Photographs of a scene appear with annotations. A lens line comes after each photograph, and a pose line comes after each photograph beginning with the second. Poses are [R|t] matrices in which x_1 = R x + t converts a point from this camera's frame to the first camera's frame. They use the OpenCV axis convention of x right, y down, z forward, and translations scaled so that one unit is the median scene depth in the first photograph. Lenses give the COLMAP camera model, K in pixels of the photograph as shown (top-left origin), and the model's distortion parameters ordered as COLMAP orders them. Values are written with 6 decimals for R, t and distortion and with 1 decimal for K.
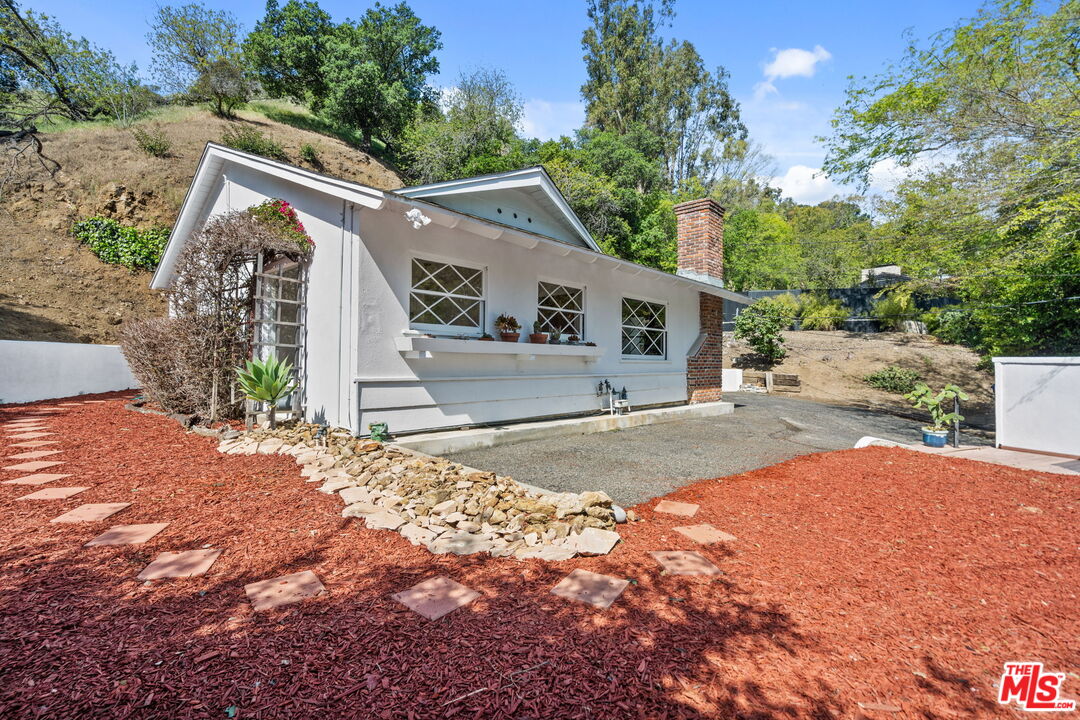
lens RADIAL K [[490.4, 0, 536.1], [0, 490.4, 356.1], [0, 0, 1]] dist [-0.003472, 0.000171]
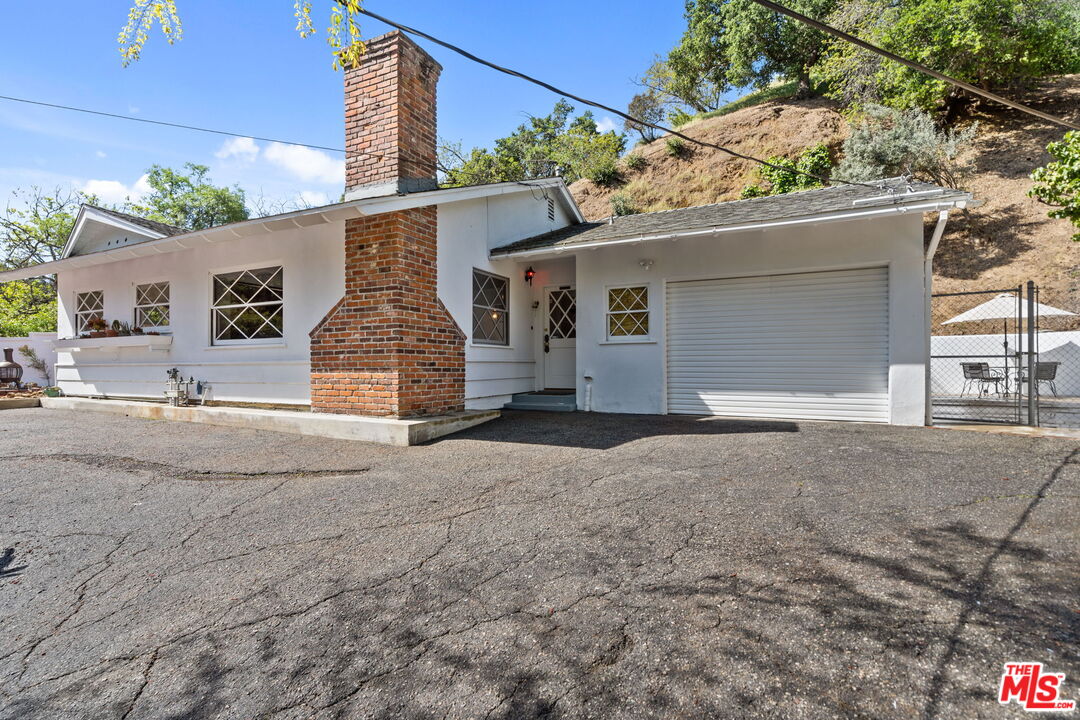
lens RADIAL K [[488.8, 0, 538.2], [0, 488.8, 343.2], [0, 0, 1]] dist [-0.001940, -0.000400]
pose [[0.293887, -0.014914, -0.955724, 1.336803], [0.039394, 0.999218, -0.003479, 0.031429], [0.955028, -0.036627, 0.294244, 1.461095]]
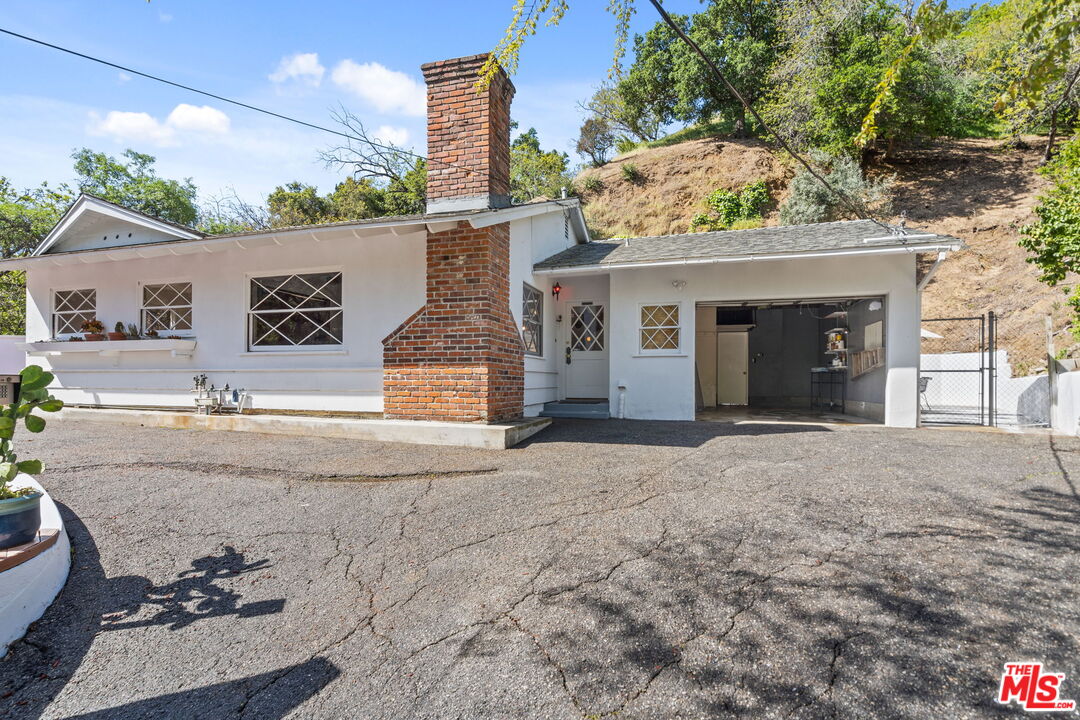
lens RADIAL K [[490.4, 0, 536.1], [0, 490.4, 356.1], [0, 0, 1]] dist [-0.003472, 0.000171]
pose [[0.444320, -0.012017, -0.895787, 1.296658], [0.023536, 0.999721, -0.001737, 0.030665], [0.895559, -0.020312, 0.444479, 1.198413]]
